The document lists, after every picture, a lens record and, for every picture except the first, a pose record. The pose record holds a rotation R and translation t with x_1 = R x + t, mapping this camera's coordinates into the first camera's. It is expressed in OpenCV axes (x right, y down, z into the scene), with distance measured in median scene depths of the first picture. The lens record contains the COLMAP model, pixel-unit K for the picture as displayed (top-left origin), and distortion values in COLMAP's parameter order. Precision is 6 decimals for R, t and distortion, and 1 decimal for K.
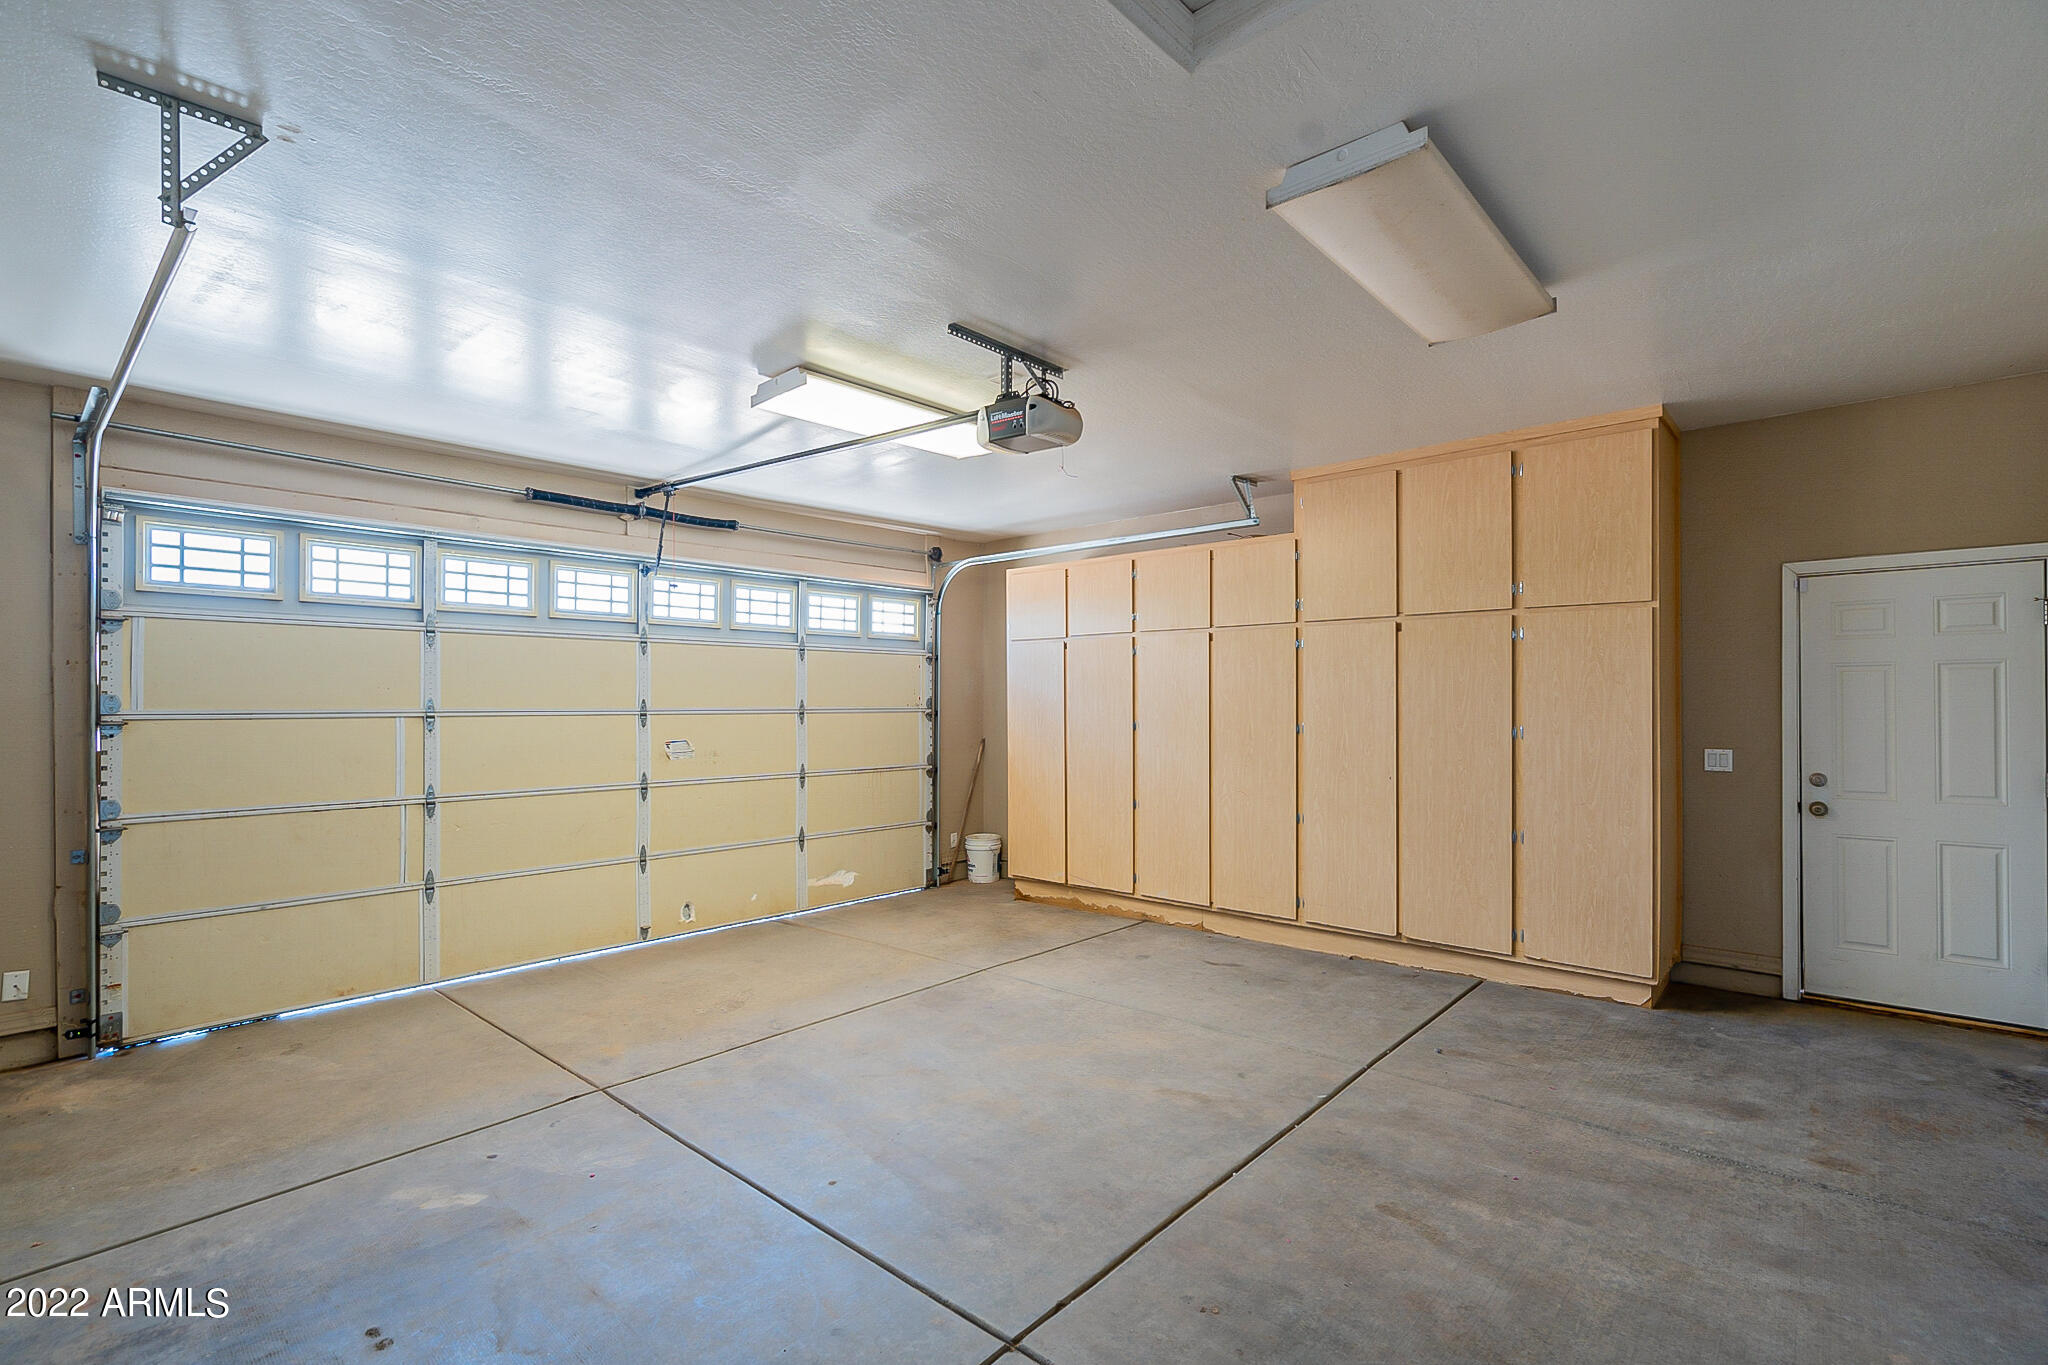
lens RADIAL K [[924.9, 0, 1026.3], [0, 924.9, 692.3], [0, 0, 1]] dist [-0.002357, -0.000611]
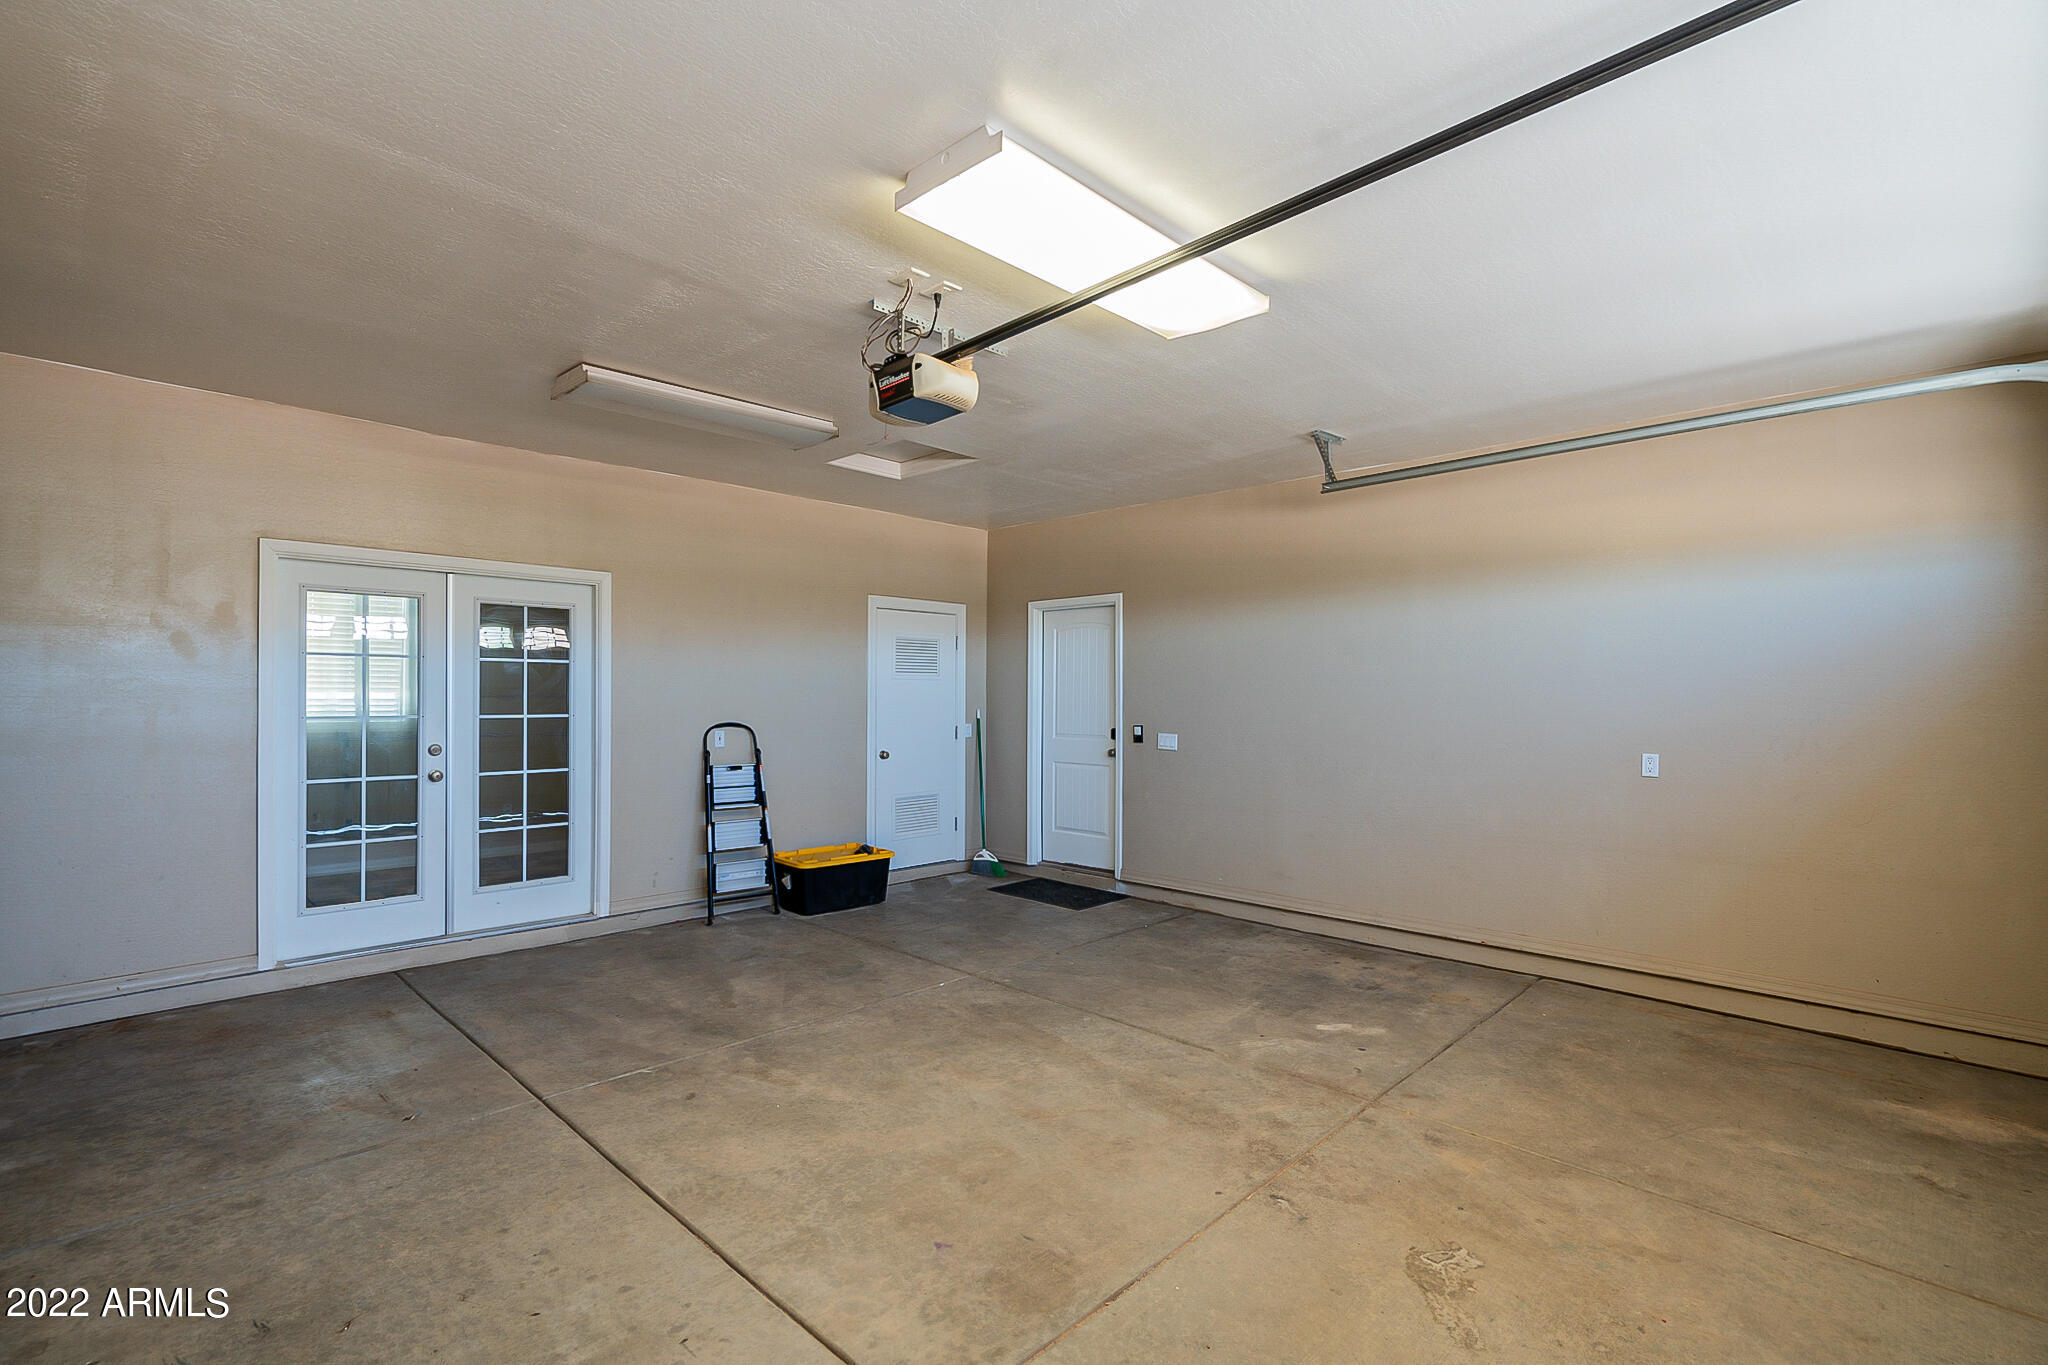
lens RADIAL K [[924.9, 0, 1022.4], [0, 924.9, 689.6], [0, 0, 1]] dist [-0.002357, -0.000611]
pose [[-0.998998, -0.002406, 0.044682, -0.157567], [-0.002954, 0.999921, -0.012202, 0.021896], [-0.044649, -0.012321, -0.998927, 2.185008]]
